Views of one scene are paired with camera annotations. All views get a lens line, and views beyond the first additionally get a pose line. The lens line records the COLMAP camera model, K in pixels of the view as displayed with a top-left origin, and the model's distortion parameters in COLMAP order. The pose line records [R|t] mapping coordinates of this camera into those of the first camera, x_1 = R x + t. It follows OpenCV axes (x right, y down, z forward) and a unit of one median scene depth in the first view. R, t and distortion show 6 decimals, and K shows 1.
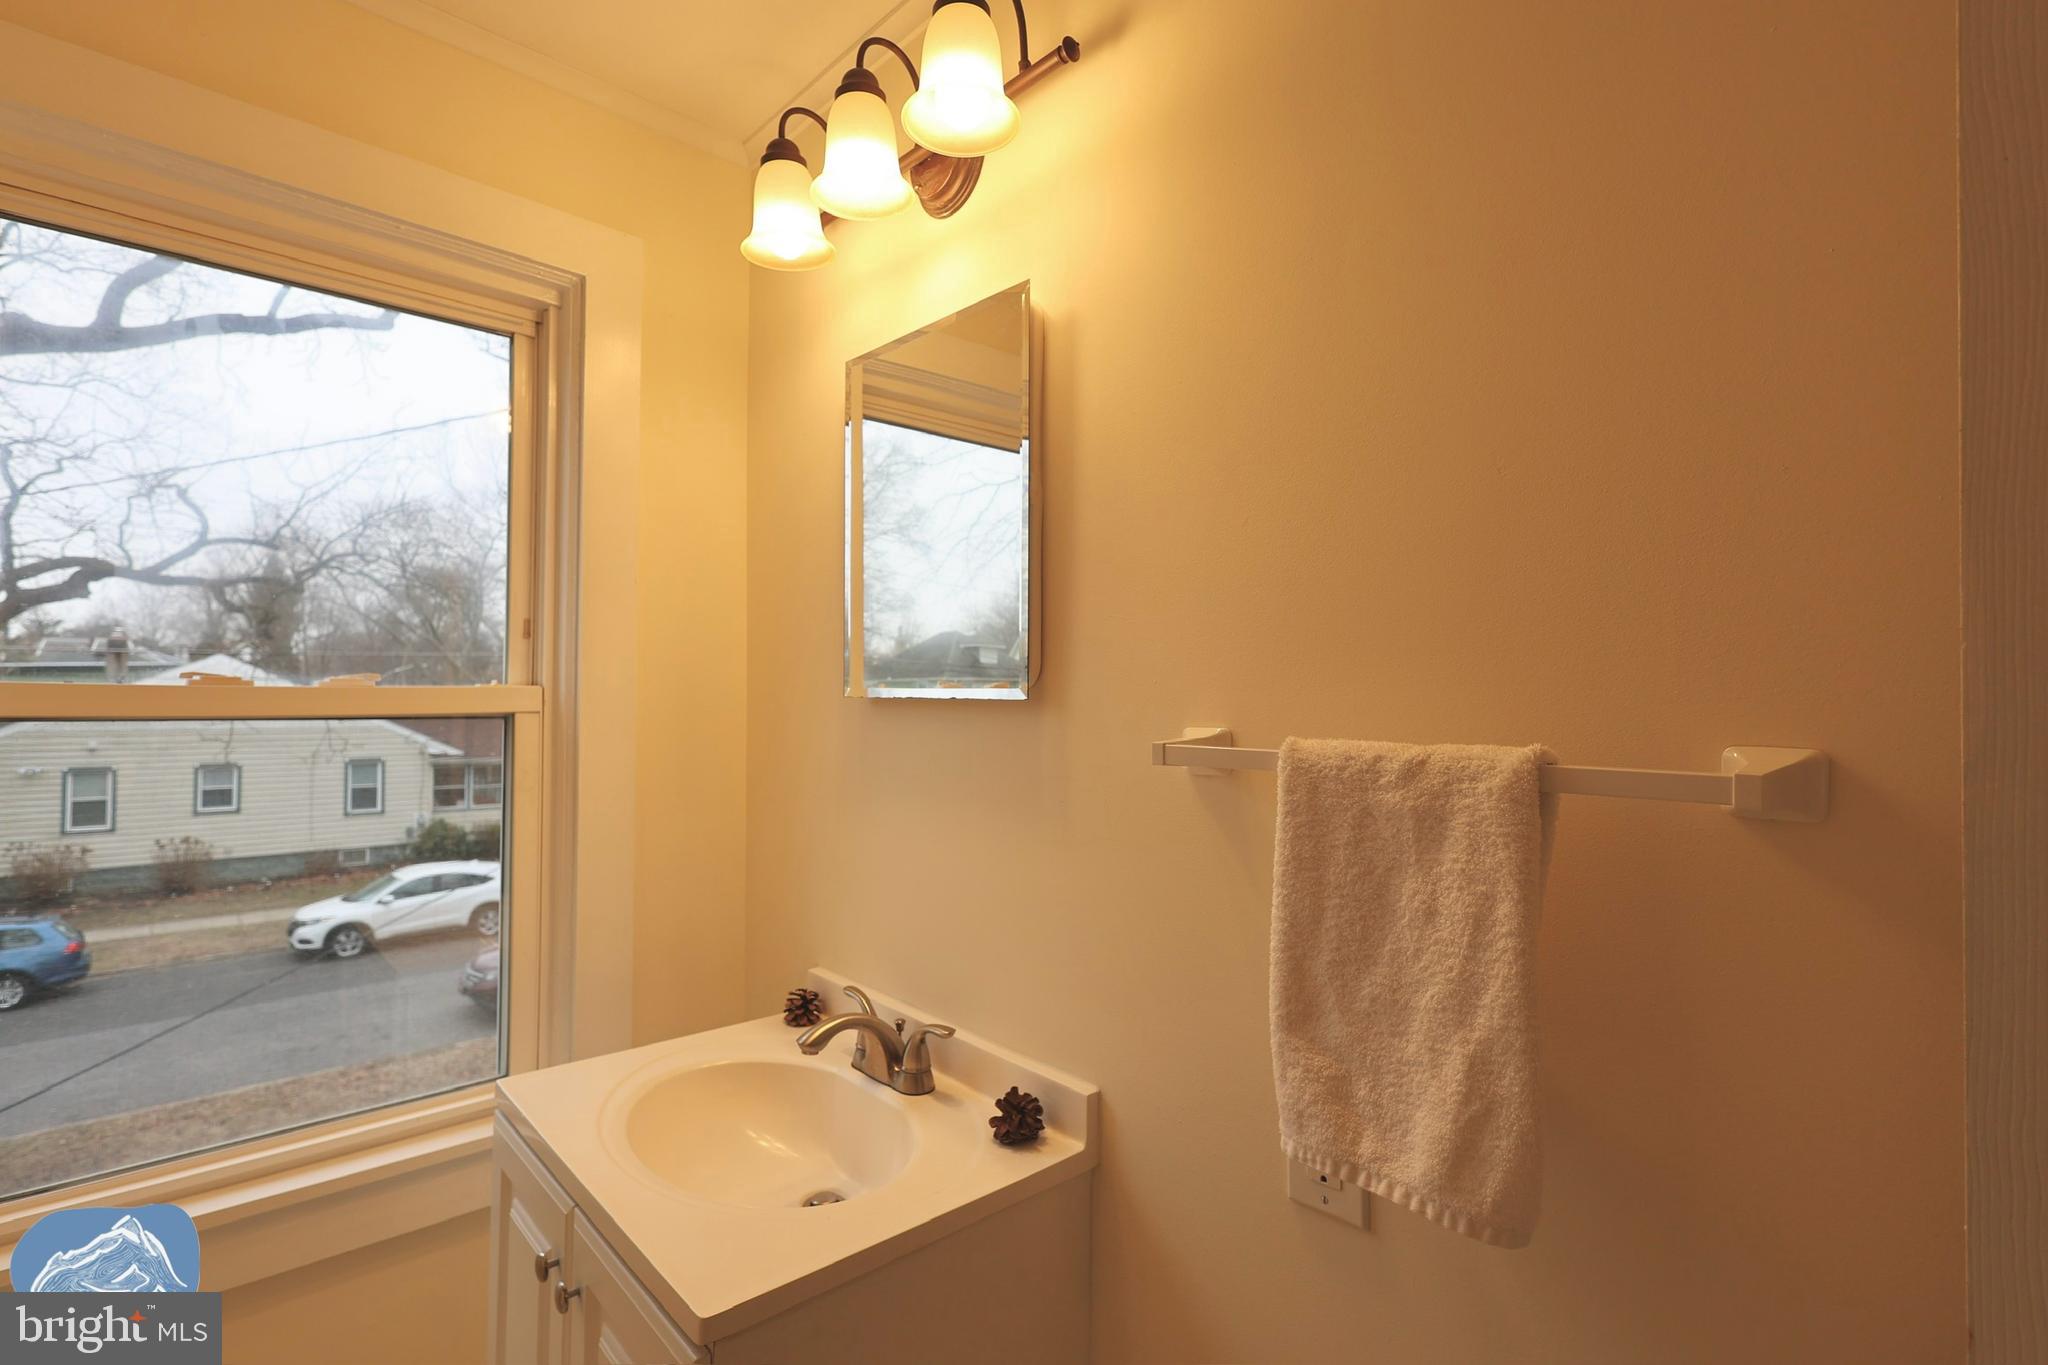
lens RADIAL K [[977.5, 0, 1024.0], [0, 977.5, 682.5], [0, 0, 1]] dist [0.002163, 0.000596]
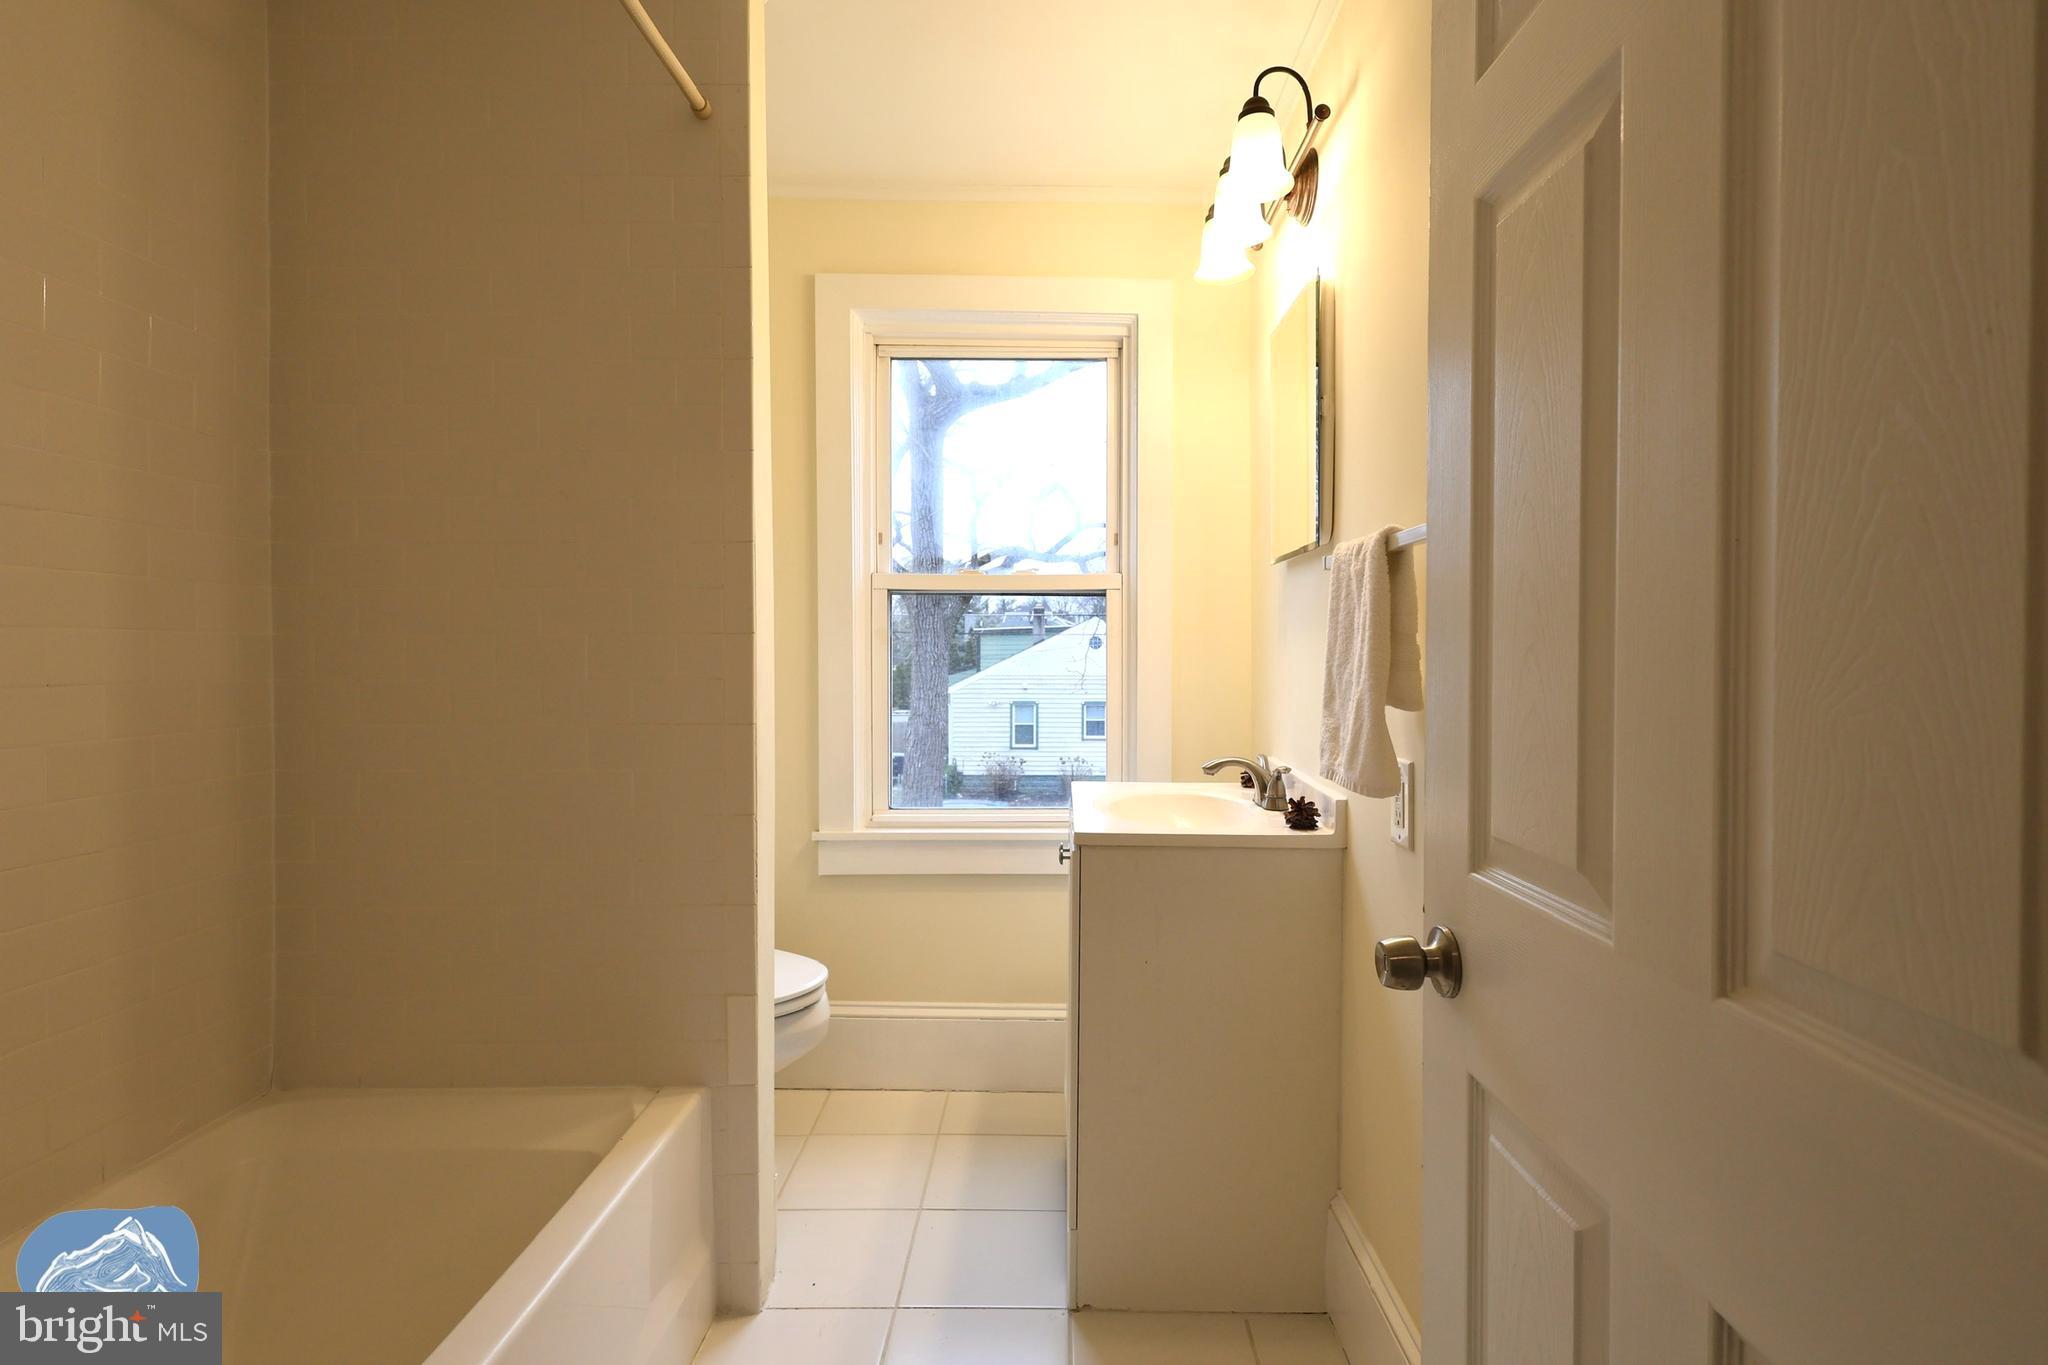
lens RADIAL K [[1024.6, 0, 1052.0], [0, 1024.6, 681.2], [0, 0, 1]] dist [-0.001008, -0.000661]
pose [[0.735122, 0.015865, -0.677749, 0.579028], [0.009380, 0.999392, 0.033569, 0.124484], [0.677870, -0.031035, 0.734526, -0.338564]]
